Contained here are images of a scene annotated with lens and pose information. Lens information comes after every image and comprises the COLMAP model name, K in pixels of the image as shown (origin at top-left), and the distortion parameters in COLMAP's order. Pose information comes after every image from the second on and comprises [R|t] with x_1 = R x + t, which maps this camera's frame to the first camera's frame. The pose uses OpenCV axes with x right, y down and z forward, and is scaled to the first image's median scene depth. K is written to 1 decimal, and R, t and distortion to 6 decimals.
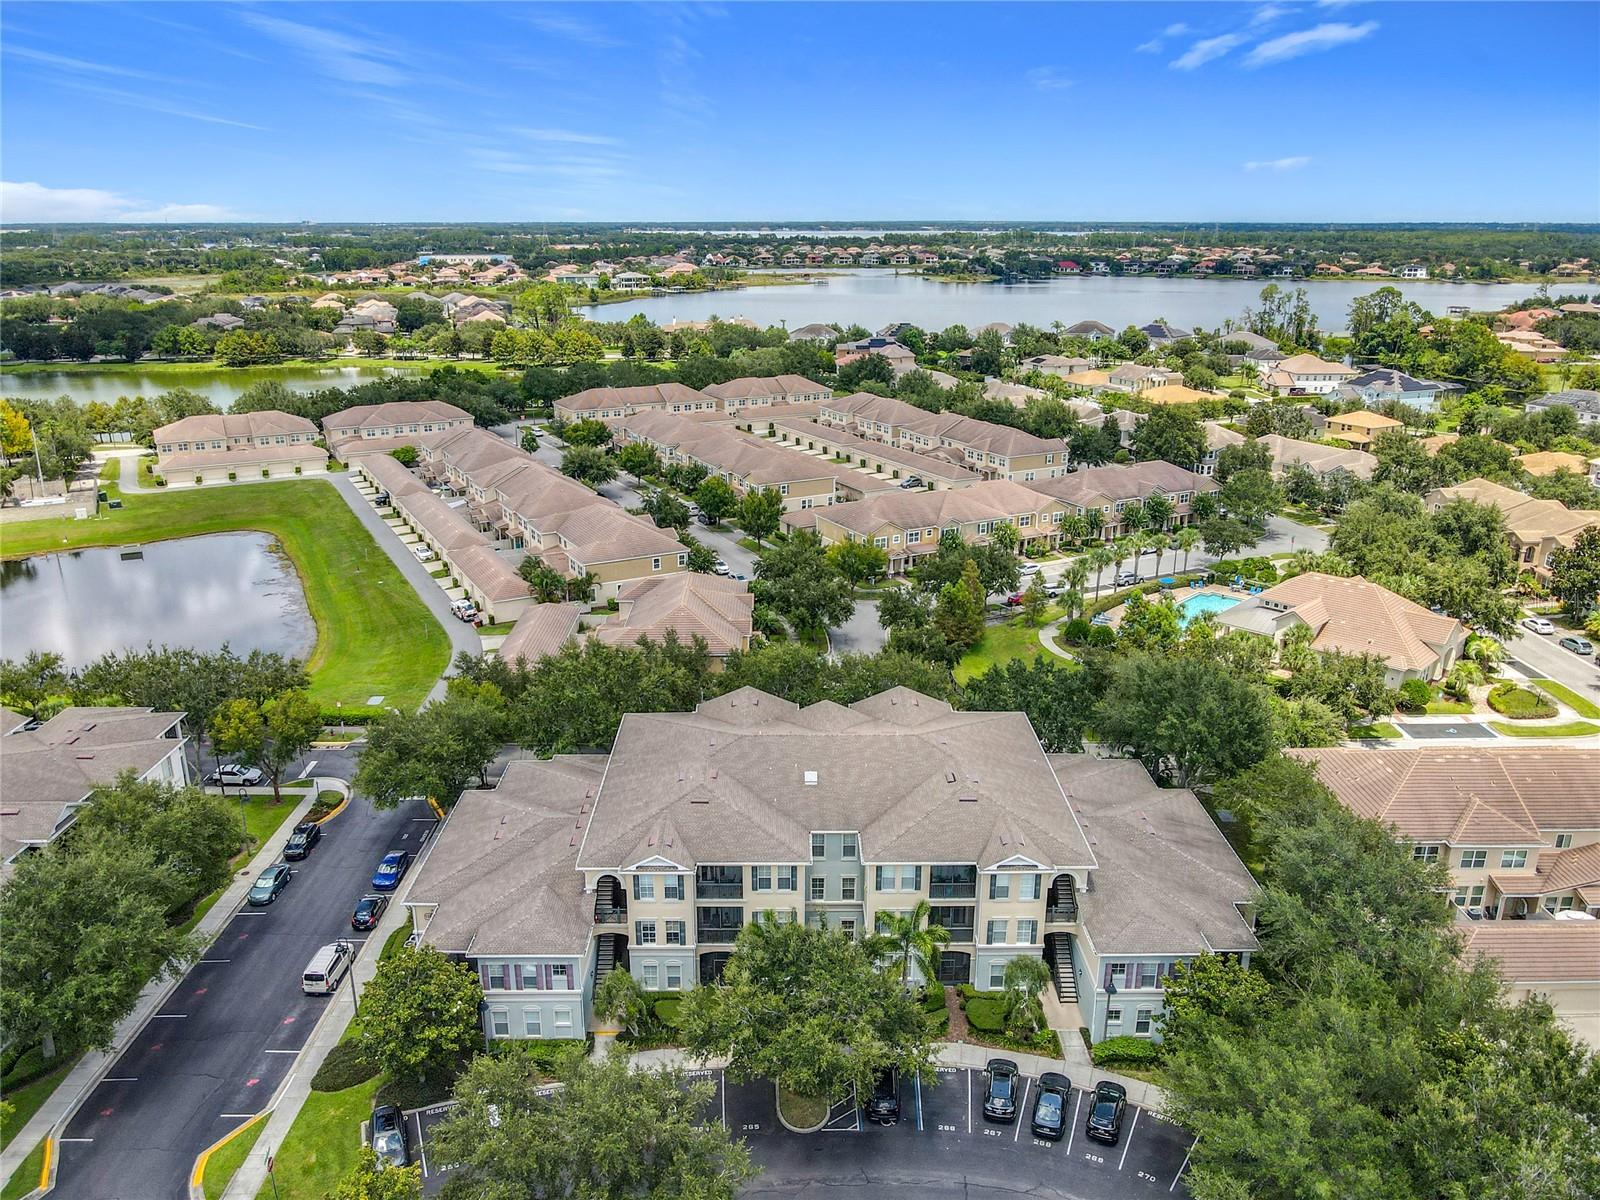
lens RADIAL K [[1169.7, 0, 799.3], [0, 1169.7, 603.4], [0, 0, 1]] dist [-0.002117, 0.034722]
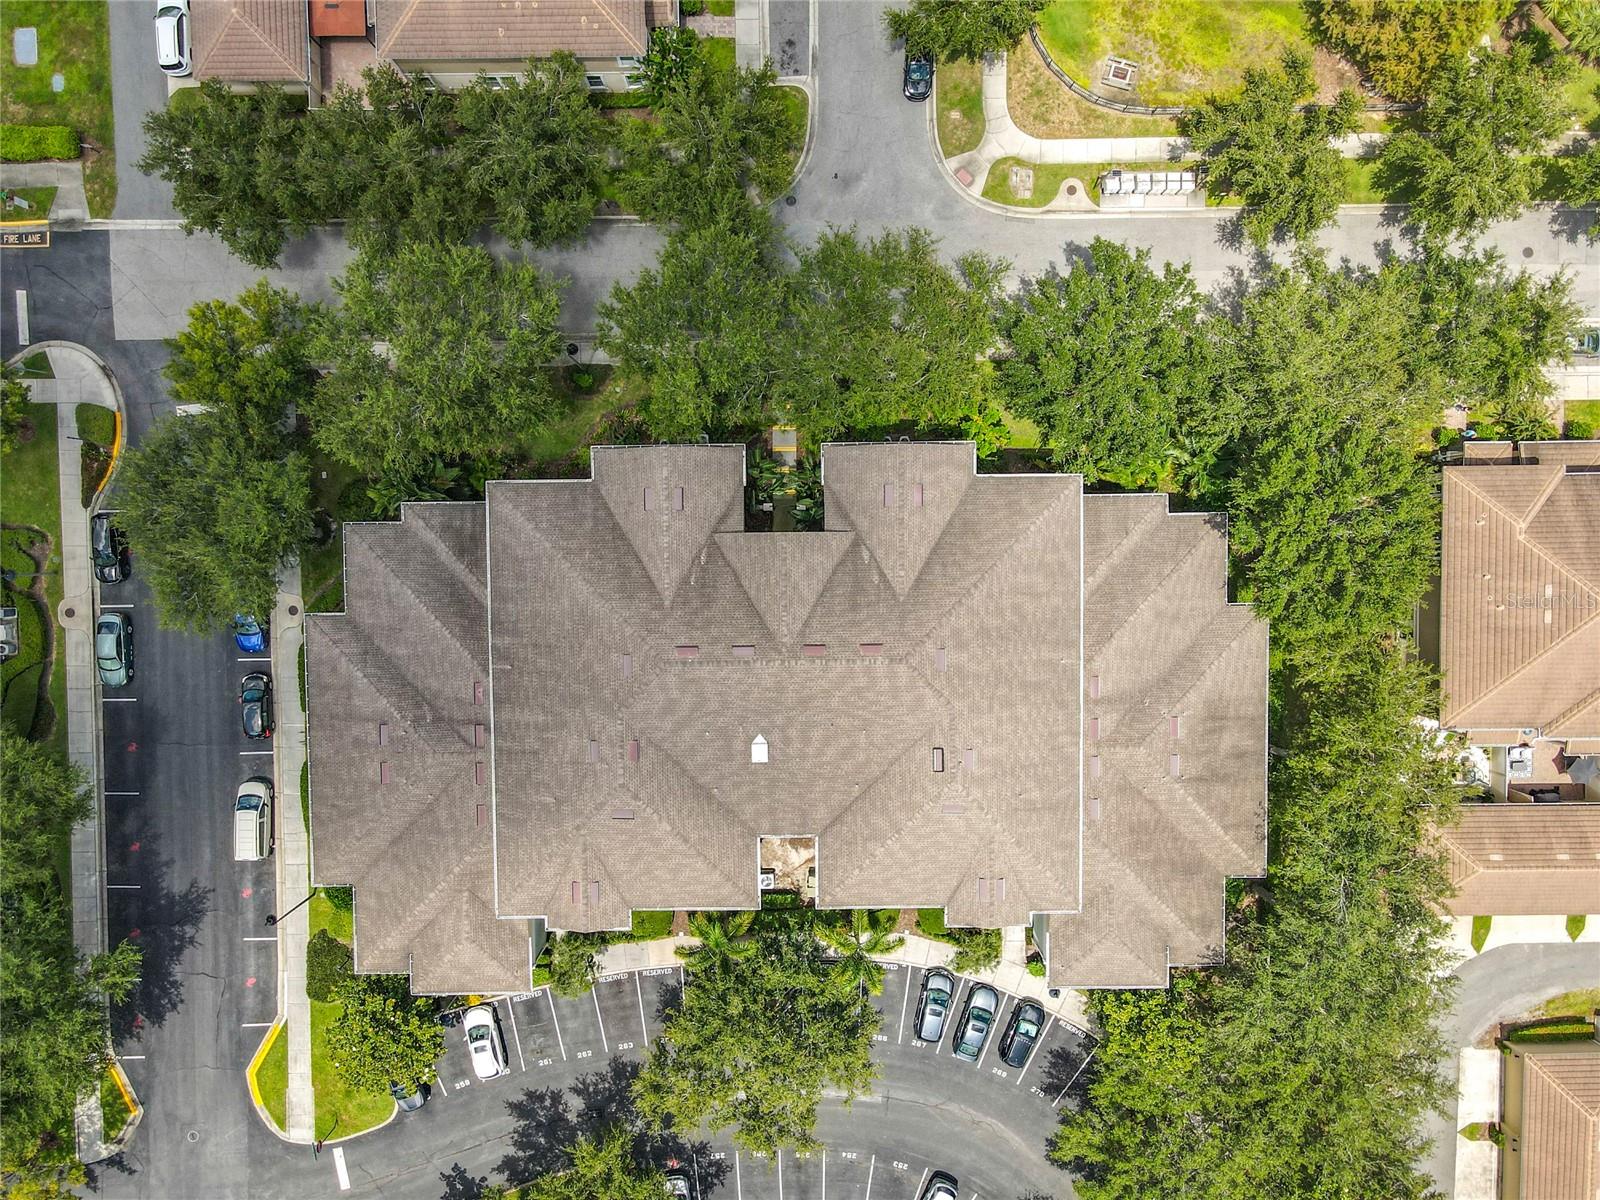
lens RADIAL K [[1169.7, 0, 799.3], [0, 1169.7, 603.4], [0, 0, 1]] dist [-0.002117, 0.034722]
pose [[0.999991, 0.000968, 0.004073, 0.033327], [-0.004182, 0.275906, 0.961175, -0.634205], [-0.000194, -0.961184, 0.275908, 0.891091]]
